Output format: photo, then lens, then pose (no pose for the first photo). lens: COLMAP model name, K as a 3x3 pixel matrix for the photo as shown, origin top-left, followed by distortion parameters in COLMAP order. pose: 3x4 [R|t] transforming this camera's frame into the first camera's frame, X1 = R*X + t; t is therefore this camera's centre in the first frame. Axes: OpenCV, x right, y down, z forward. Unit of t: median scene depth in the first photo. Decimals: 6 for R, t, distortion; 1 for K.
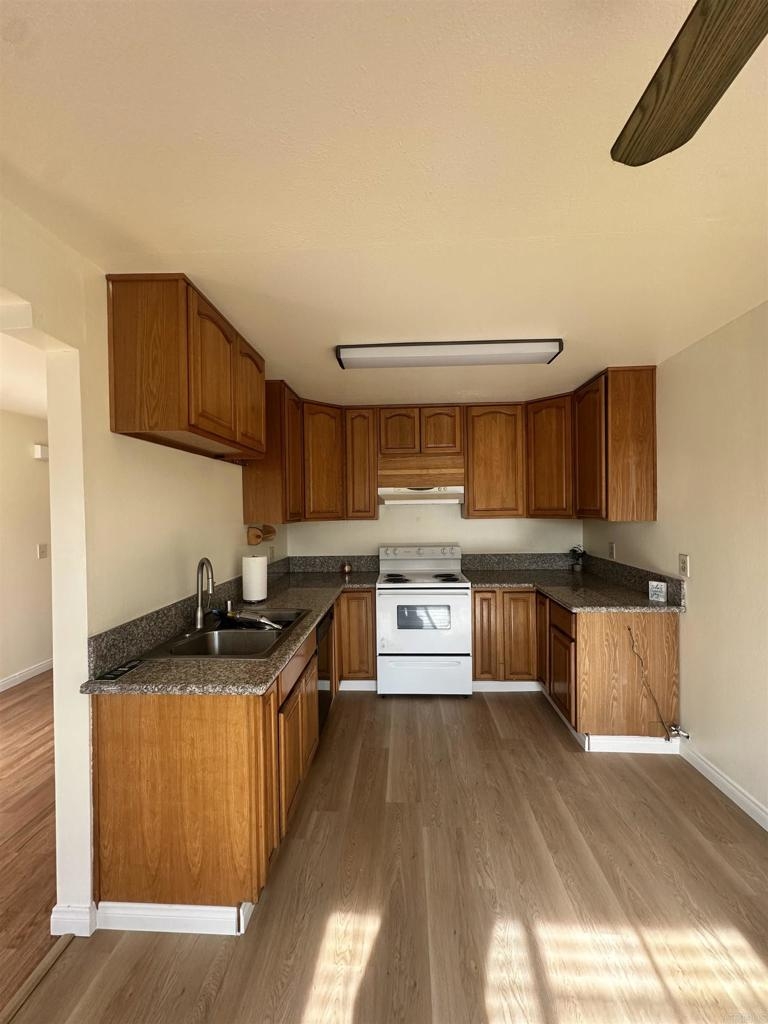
lens RADIAL K [[410.5, 0, 383.3], [0, 410.5, 518.5], [0, 0, 1]] dist [-0.000090, 0.000027]
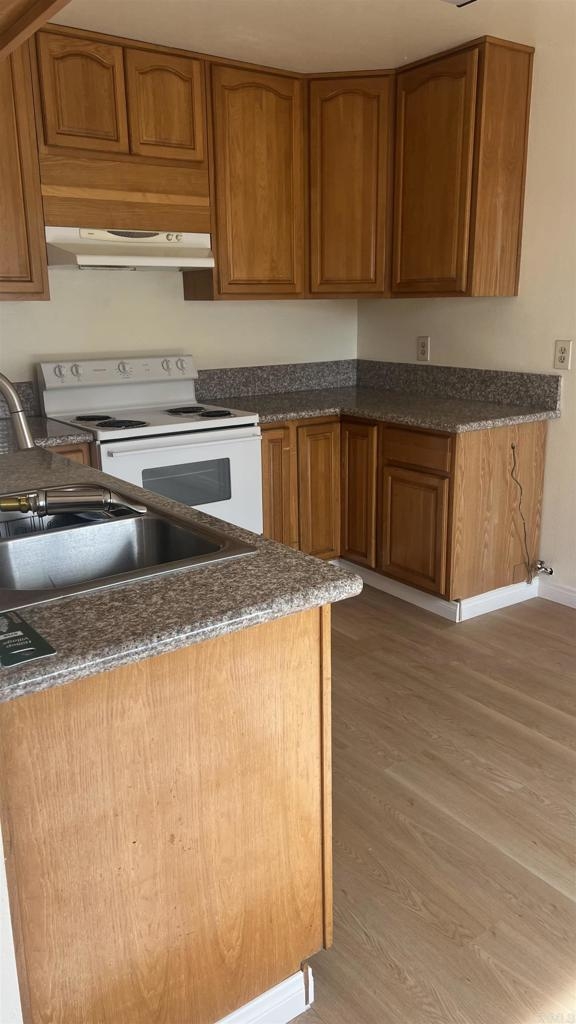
lens RADIAL K [[769.6, 0, 288.0], [0, 769.6, 512.0], [0, 0, 1]] dist [0.101501, -0.127985]
pose [[0.776730, -0.158537, 0.609554, -0.424037], [0.016692, 0.972644, 0.231702, 0.040689], [-0.629612, -0.169795, 0.758128, 0.138946]]
